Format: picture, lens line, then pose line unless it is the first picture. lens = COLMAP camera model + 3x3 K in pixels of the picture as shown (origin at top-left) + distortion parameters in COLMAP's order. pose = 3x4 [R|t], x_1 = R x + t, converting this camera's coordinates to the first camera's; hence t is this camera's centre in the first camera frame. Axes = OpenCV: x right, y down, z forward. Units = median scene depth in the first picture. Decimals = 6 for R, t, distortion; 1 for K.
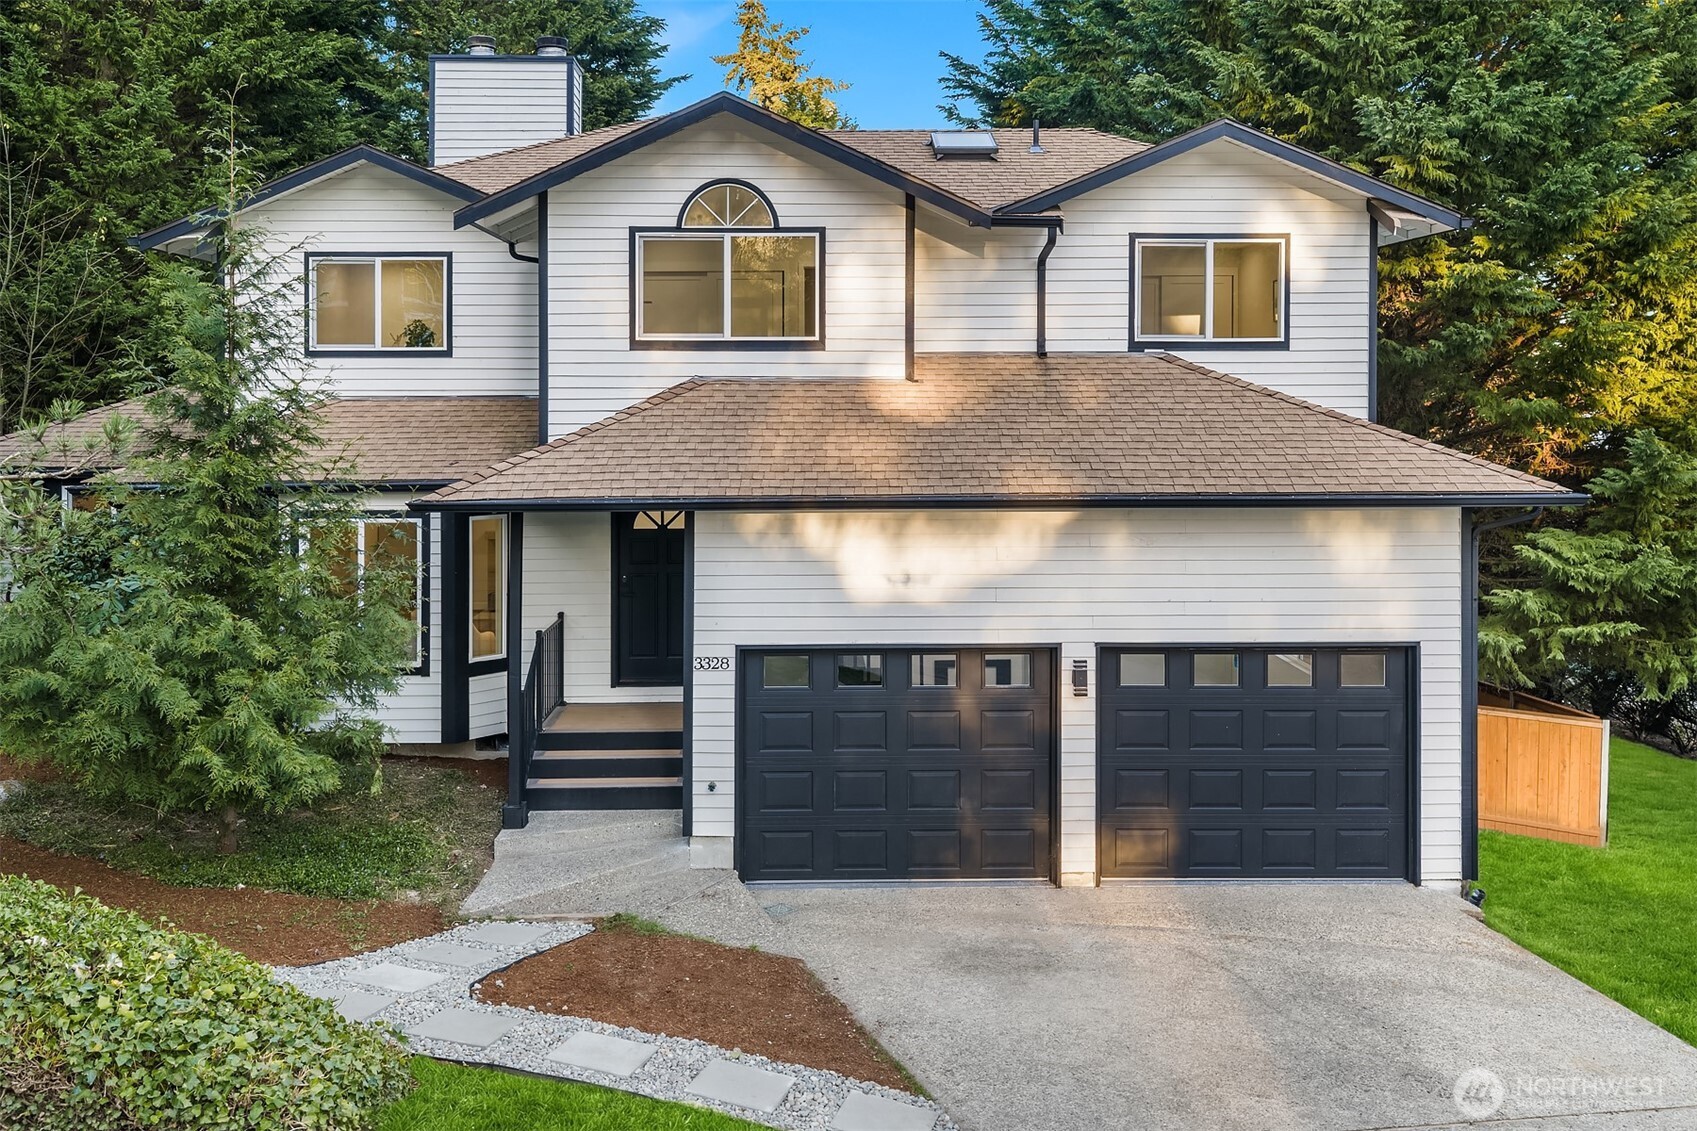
lens RADIAL K [[1320.6, 0, 807.0], [0, 1320.6, 497.6], [0, 0, 1]] dist [-0.001491, -0.004023]
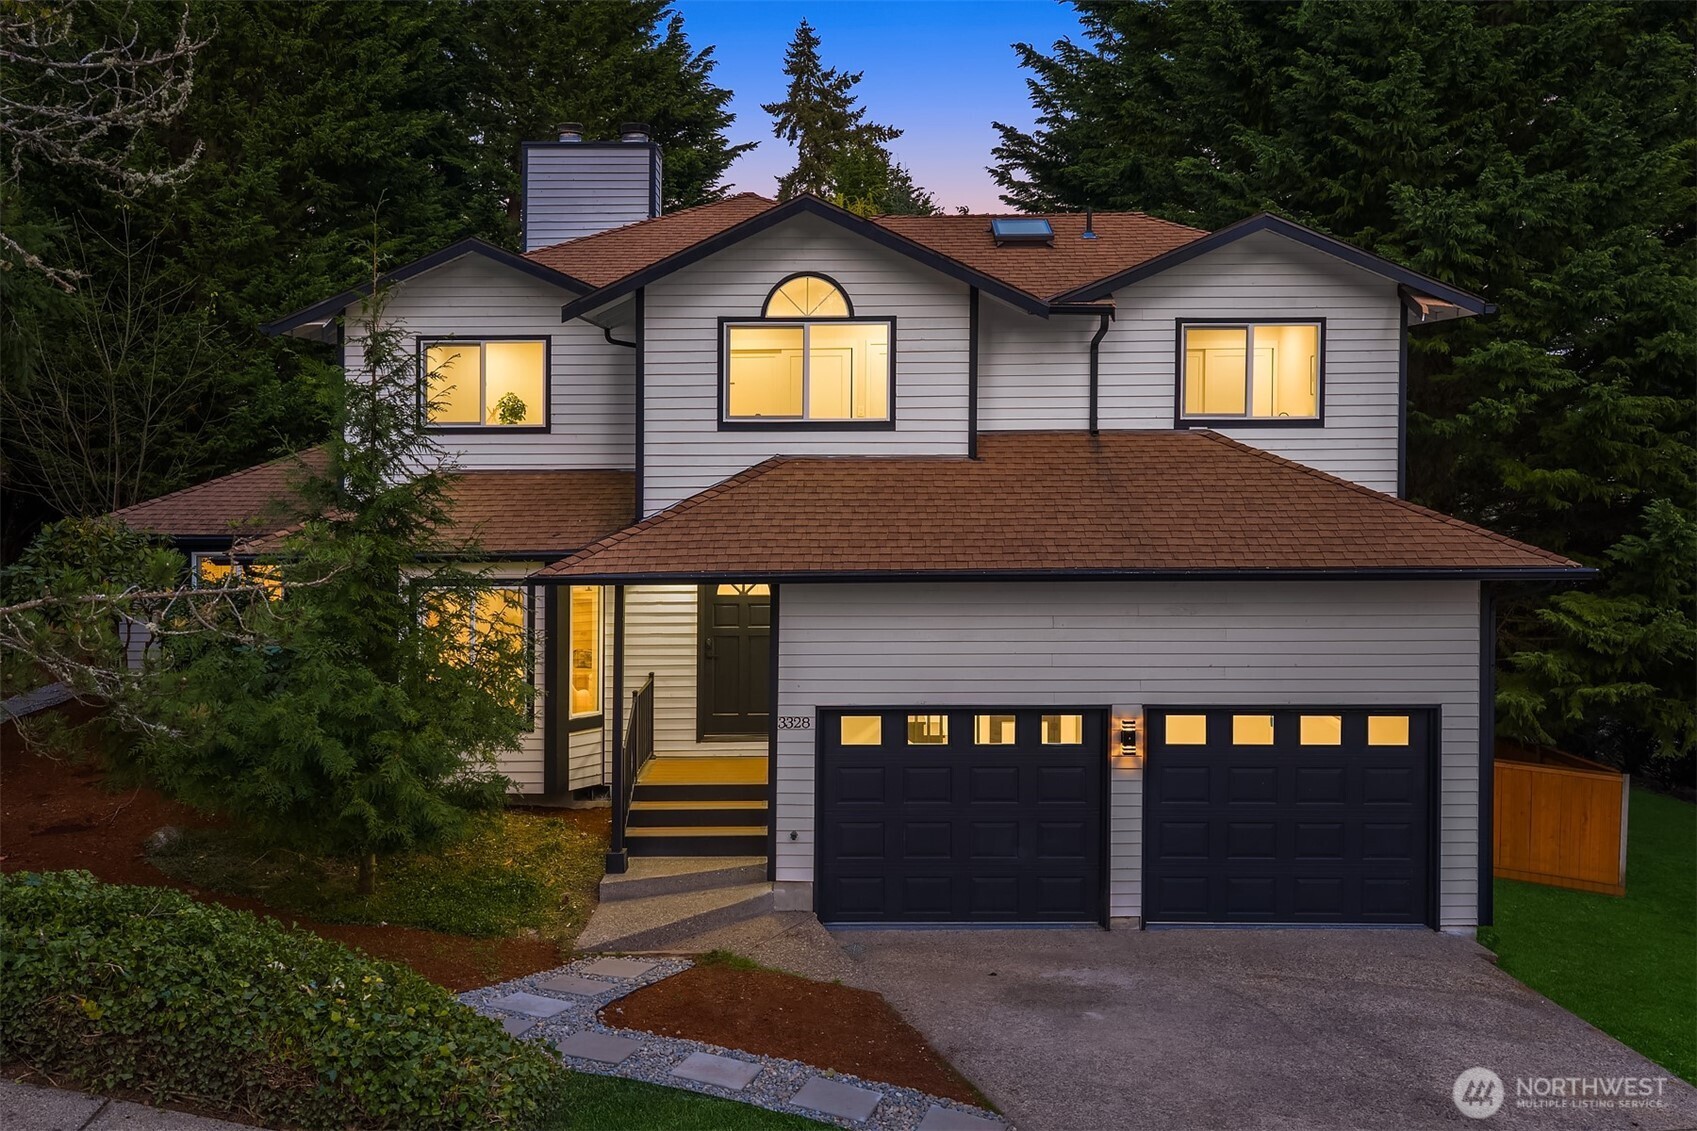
lens RADIAL K [[1387.1, 0, 857.5], [0, 1387.1, 498.5], [0, 0, 1]] dist [-0.000657, 0.000094]
pose [[0.999797, 0.011104, 0.016839, -0.037689], [-0.010807, 0.999786, -0.017656, -0.037309], [-0.017031, 0.017470, 0.999702, -0.141983]]
